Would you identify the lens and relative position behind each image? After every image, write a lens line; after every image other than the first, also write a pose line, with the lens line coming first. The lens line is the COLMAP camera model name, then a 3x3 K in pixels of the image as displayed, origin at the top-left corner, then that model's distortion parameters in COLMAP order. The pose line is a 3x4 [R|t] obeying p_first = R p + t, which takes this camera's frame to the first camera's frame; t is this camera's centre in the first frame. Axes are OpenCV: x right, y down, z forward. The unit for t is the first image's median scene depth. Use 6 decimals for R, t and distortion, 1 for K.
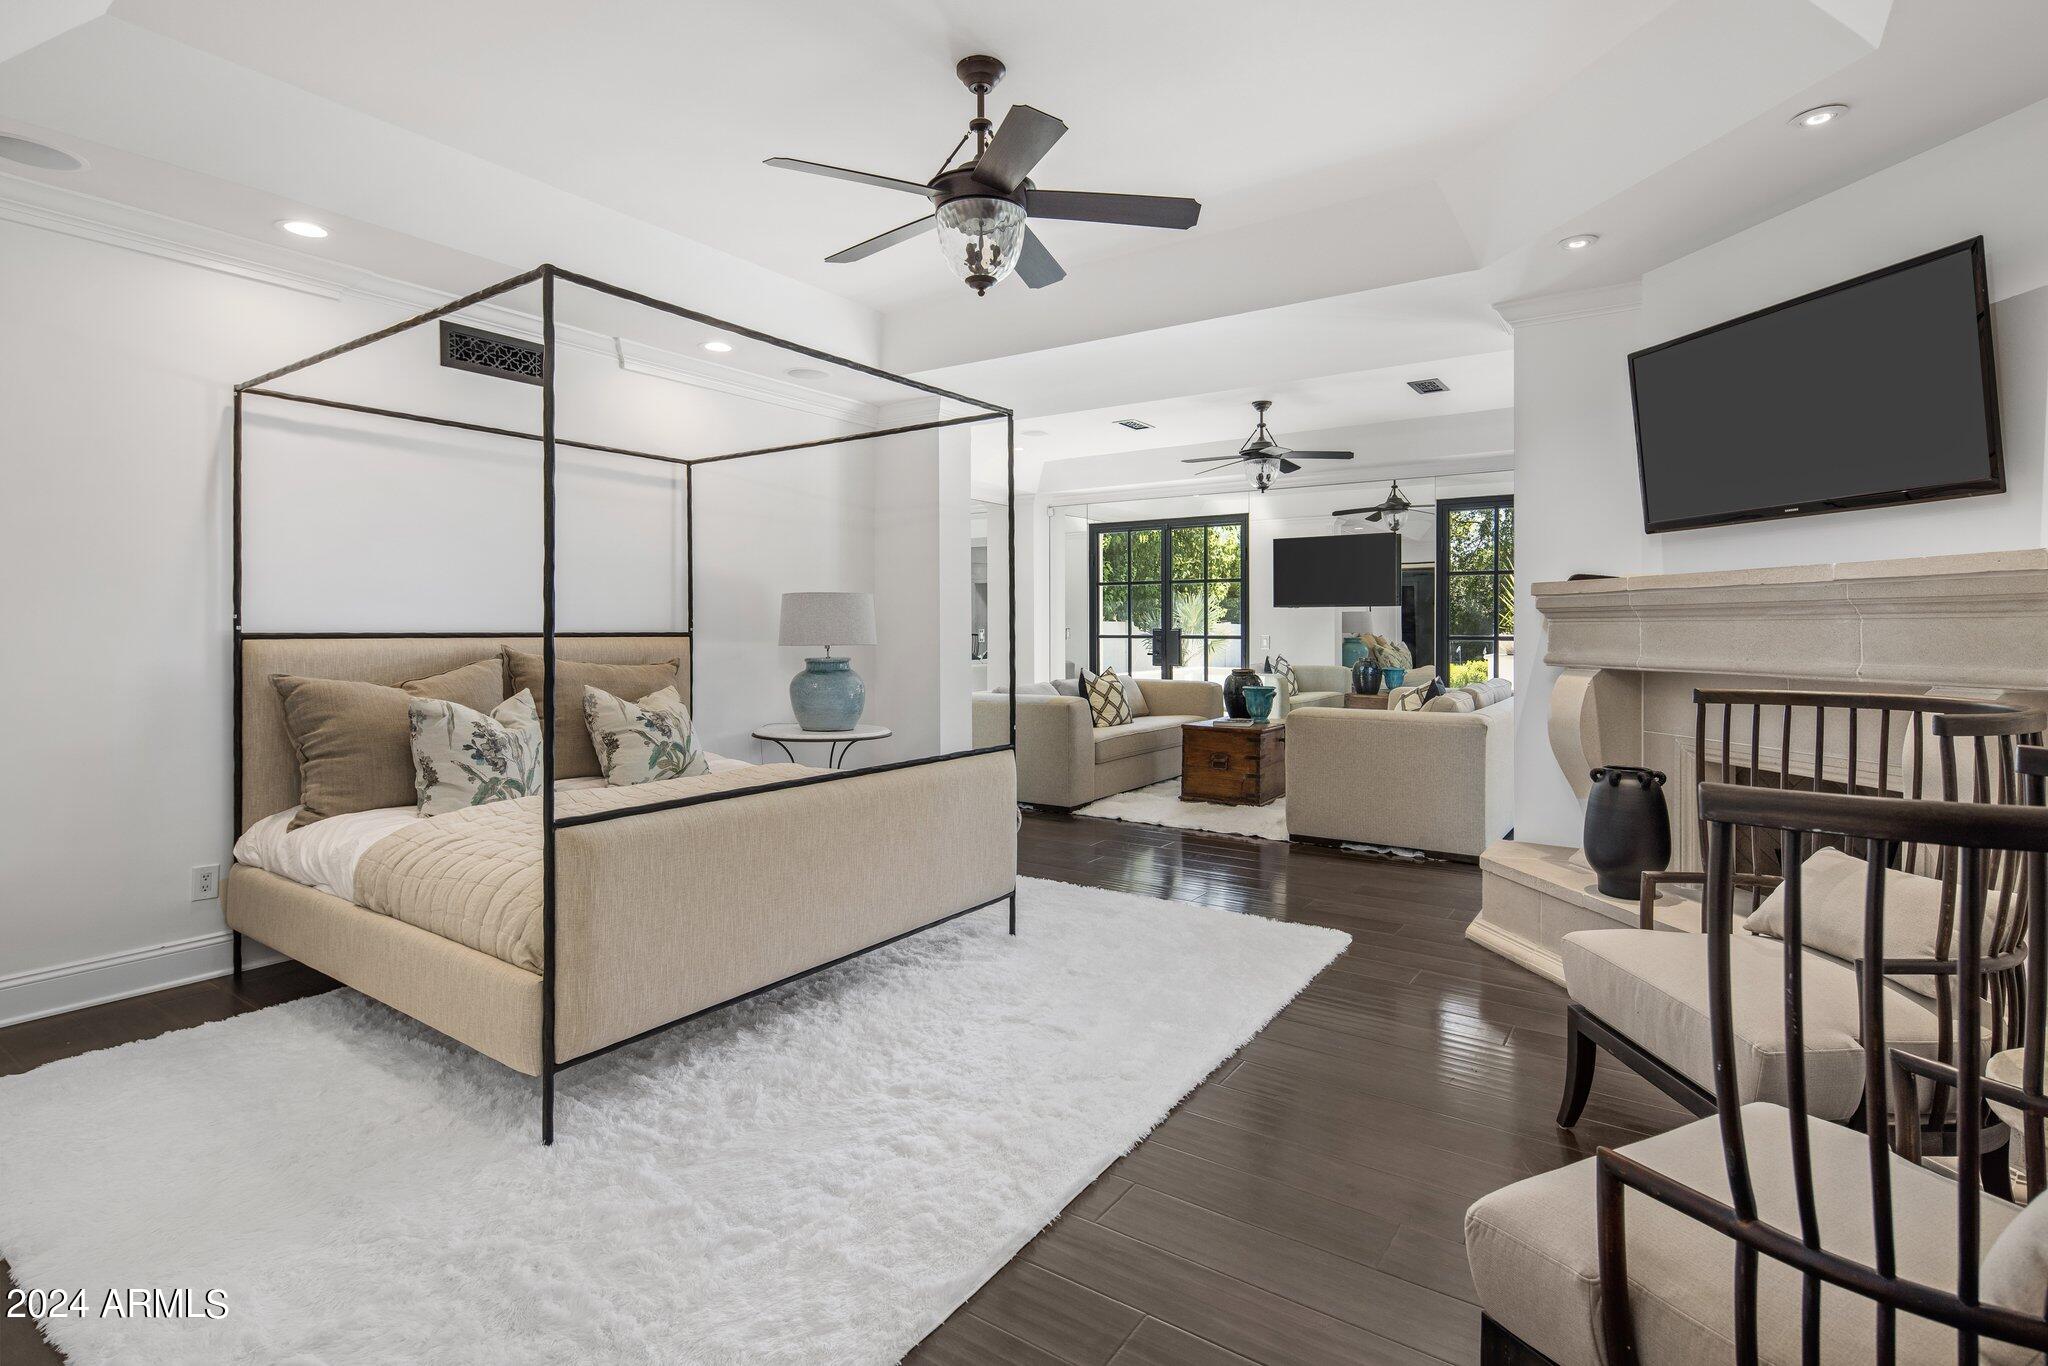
lens RADIAL K [[989.7, 0, 1007.3], [0, 989.7, 631.6], [0, 0, 1]] dist [0.006164, -0.005259]
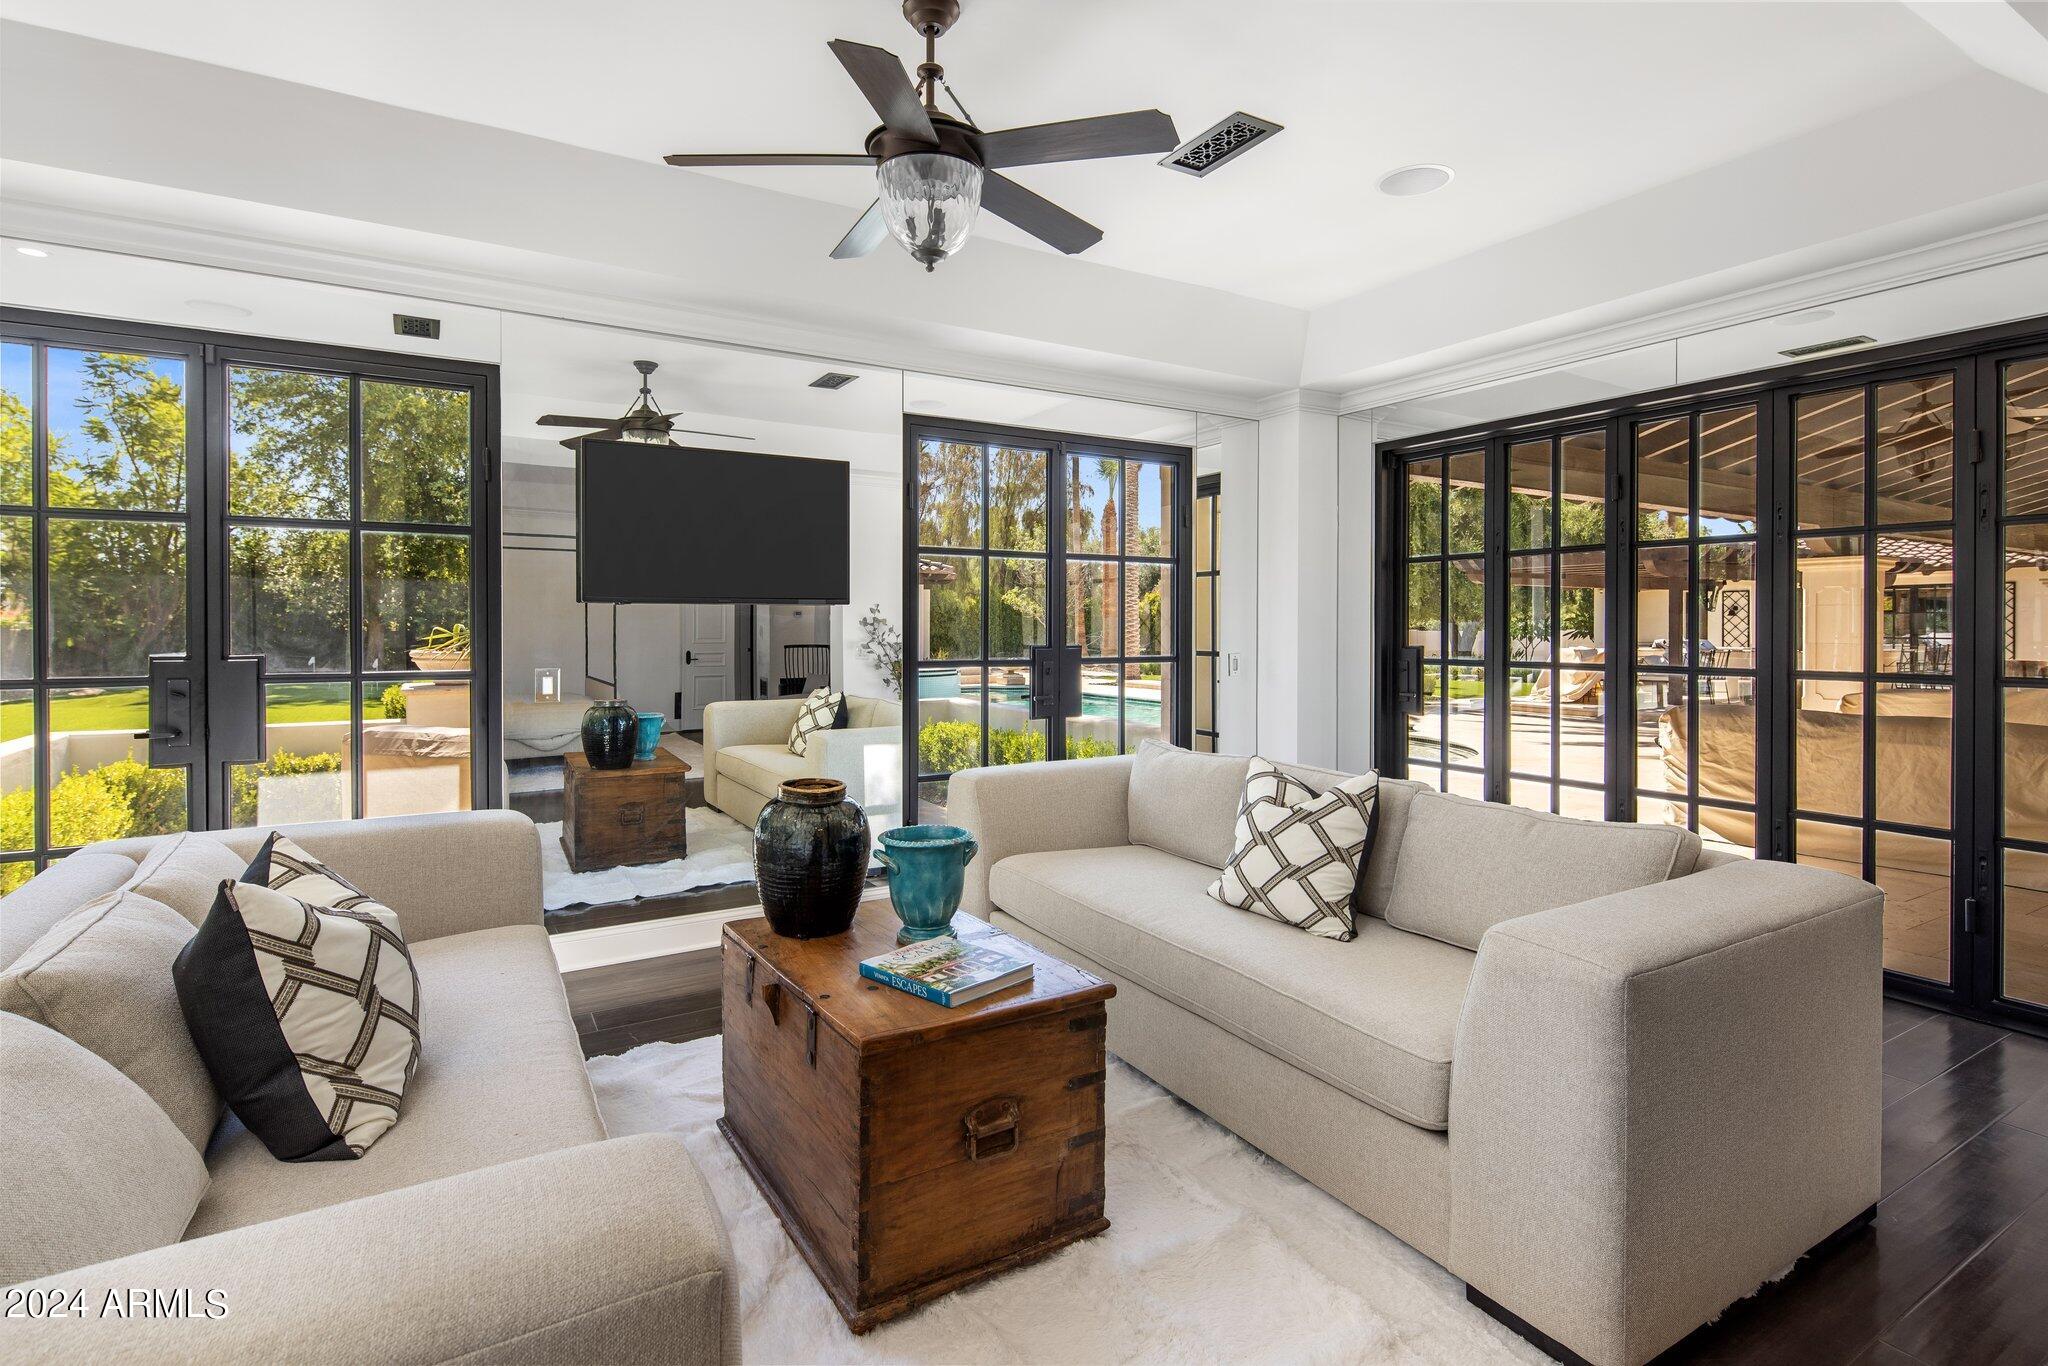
lens RADIAL K [[989.7, 0, 1023.2], [0, 989.7, 638.9], [0, 0, 1]] dist [0.006164, -0.005259]
pose [[0.416584, -0.009357, 0.909049, -0.039319], [0.004589, 0.999956, 0.008190, -0.013163], [-0.909086, 0.000759, 0.416609, 0.771432]]
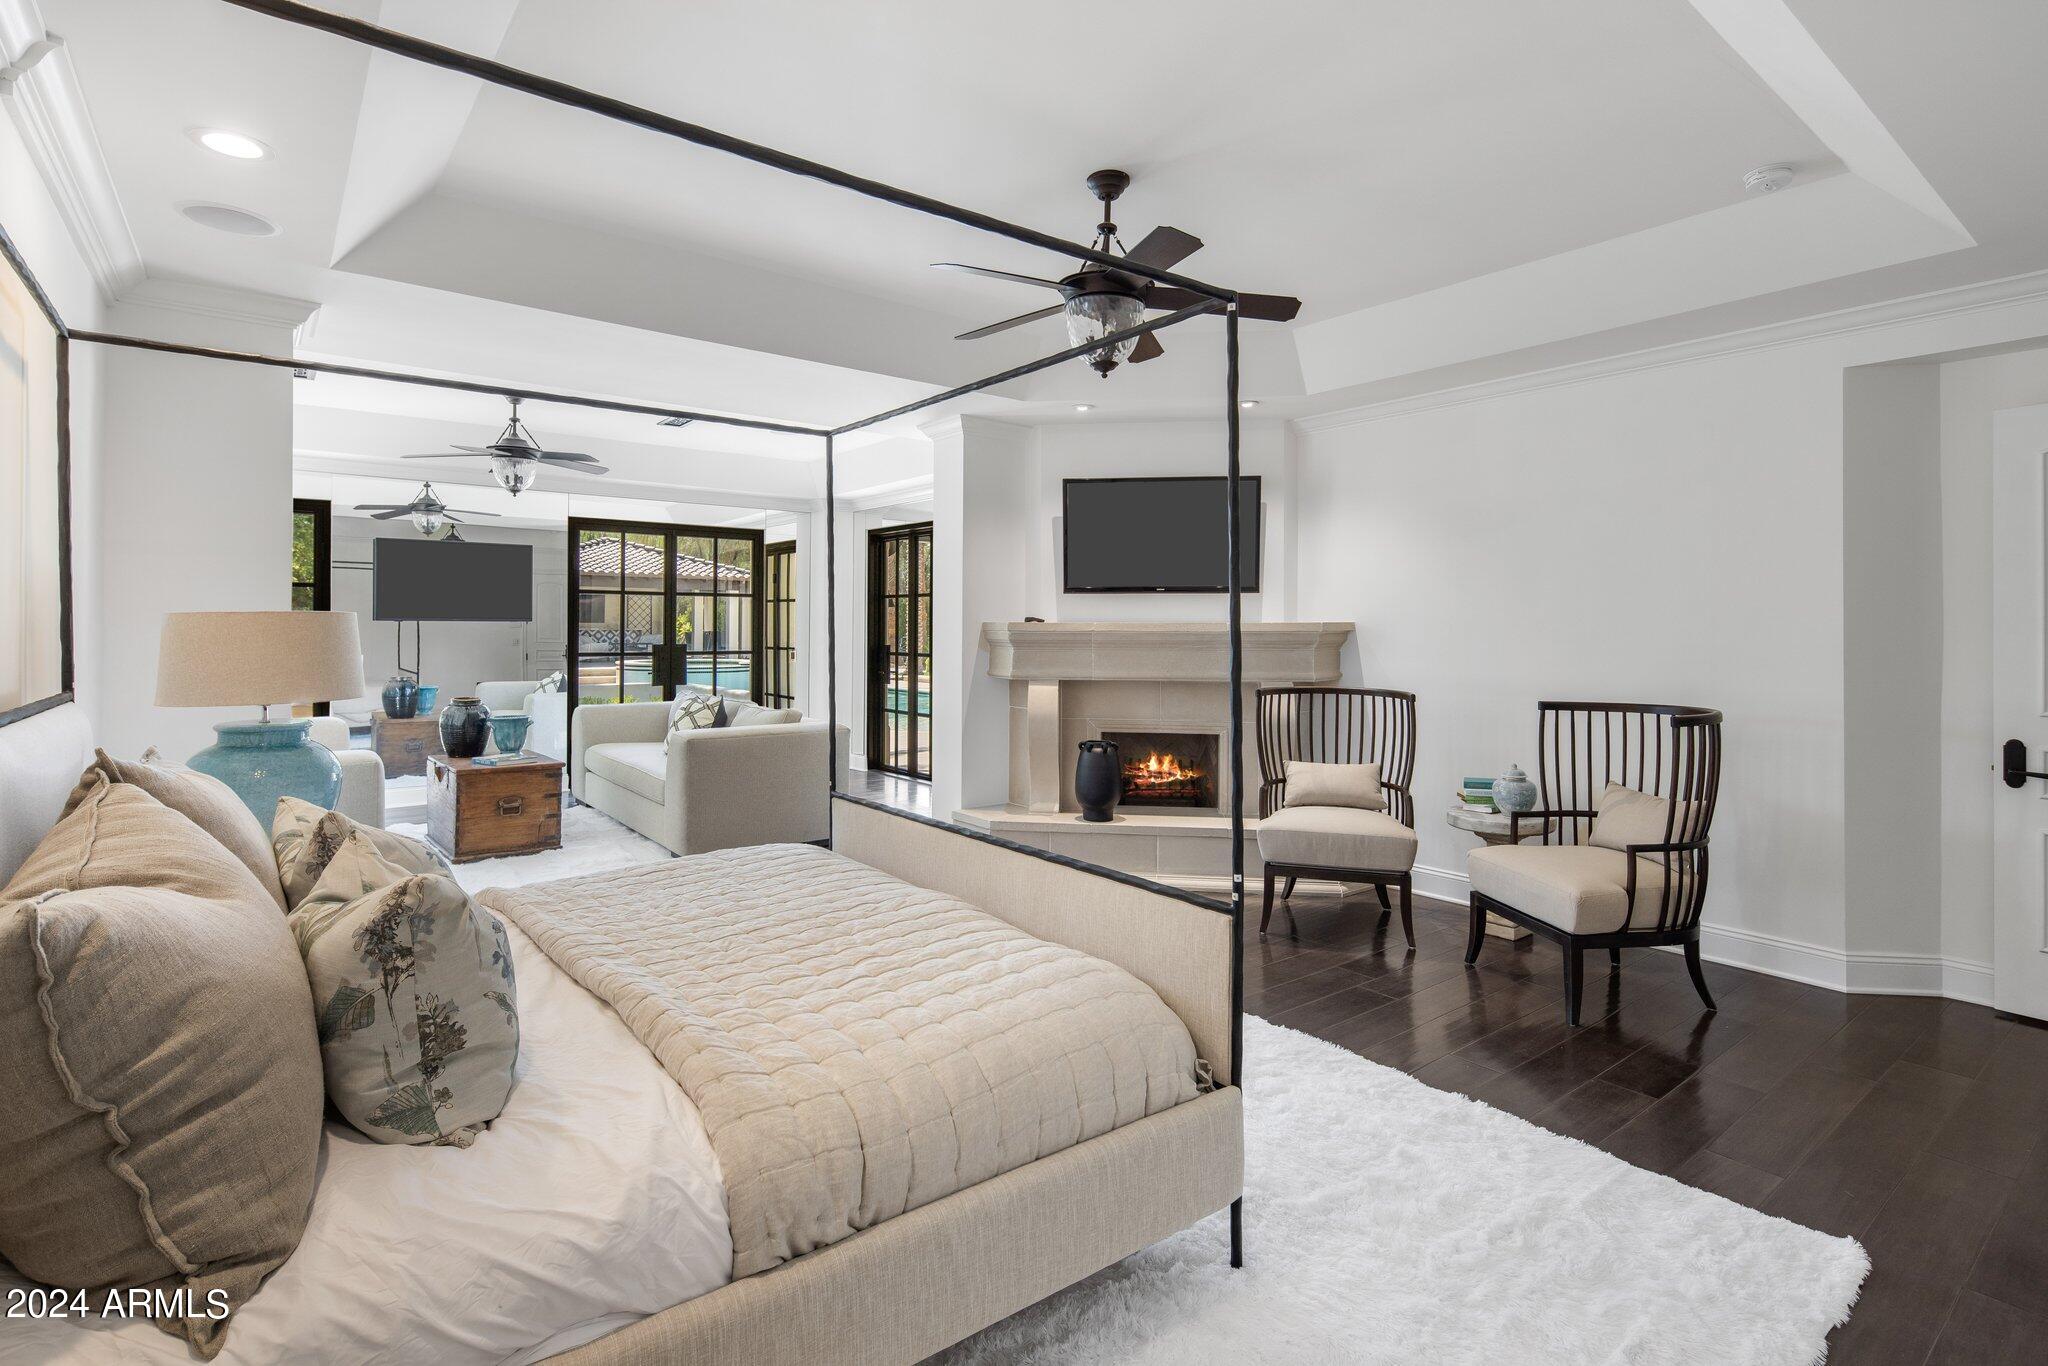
lens RADIAL K [[989.7, 0, 1031.2], [0, 989.7, 633.3], [0, 0, 1]] dist [0.006164, -0.005259]
pose [[0.291218, -0.001616, 0.956655, -0.421776], [0.000196, 0.999999, 0.001629, -0.017927], [-0.956657, -0.000286, 0.291218, 0.281299]]
